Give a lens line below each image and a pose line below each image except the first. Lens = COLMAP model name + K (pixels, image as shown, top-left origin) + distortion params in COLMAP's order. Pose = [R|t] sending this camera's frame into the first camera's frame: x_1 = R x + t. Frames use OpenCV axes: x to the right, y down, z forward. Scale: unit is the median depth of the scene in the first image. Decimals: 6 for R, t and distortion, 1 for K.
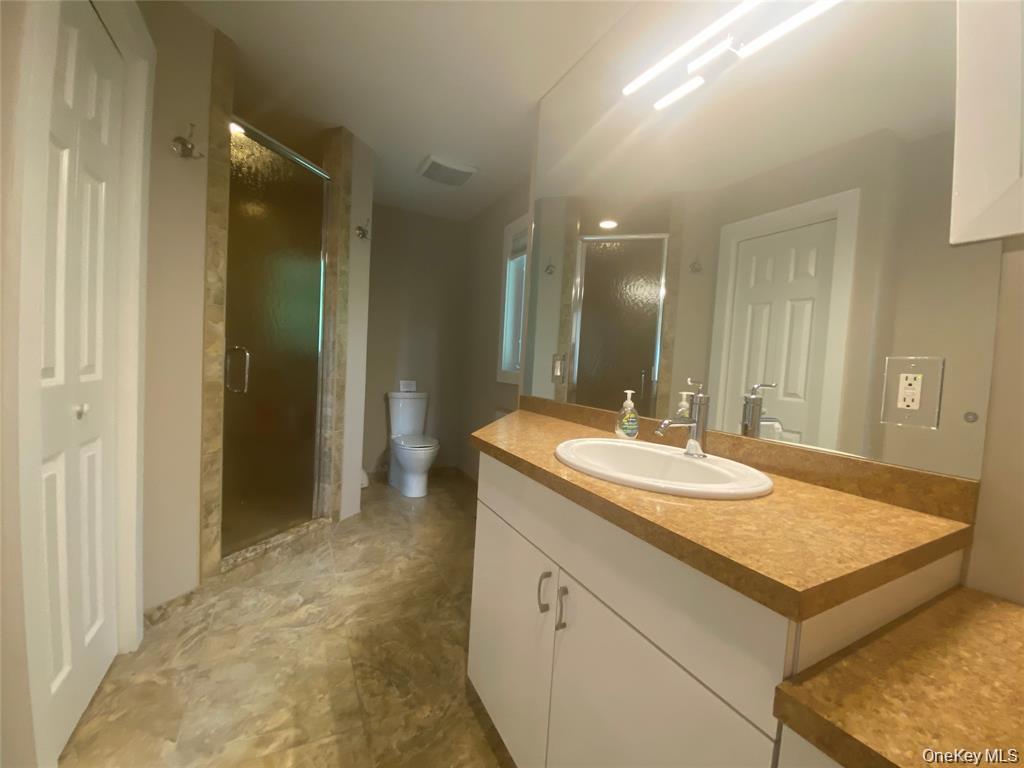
lens RADIAL K [[412.2, 0, 512.0], [0, 412.2, 384.0], [0, 0, 1]] dist [0.021029, -0.023985]
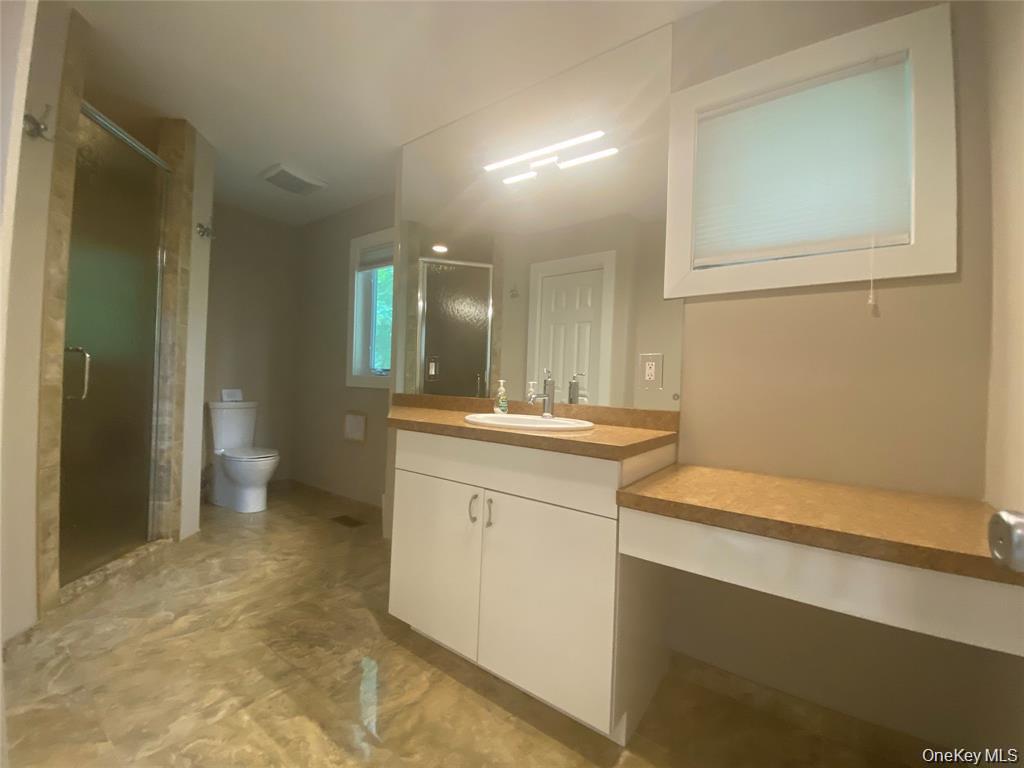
lens RADIAL K [[412.2, 0, 512.0], [0, 412.2, 384.0], [0, 0, 1]] dist [0.021029, -0.023985]
pose [[0.893297, -0.021098, 0.448971, -0.216433], [0.034445, 0.999174, -0.021581, 0.040364], [-0.448145, 0.034743, 0.893286, -0.197682]]
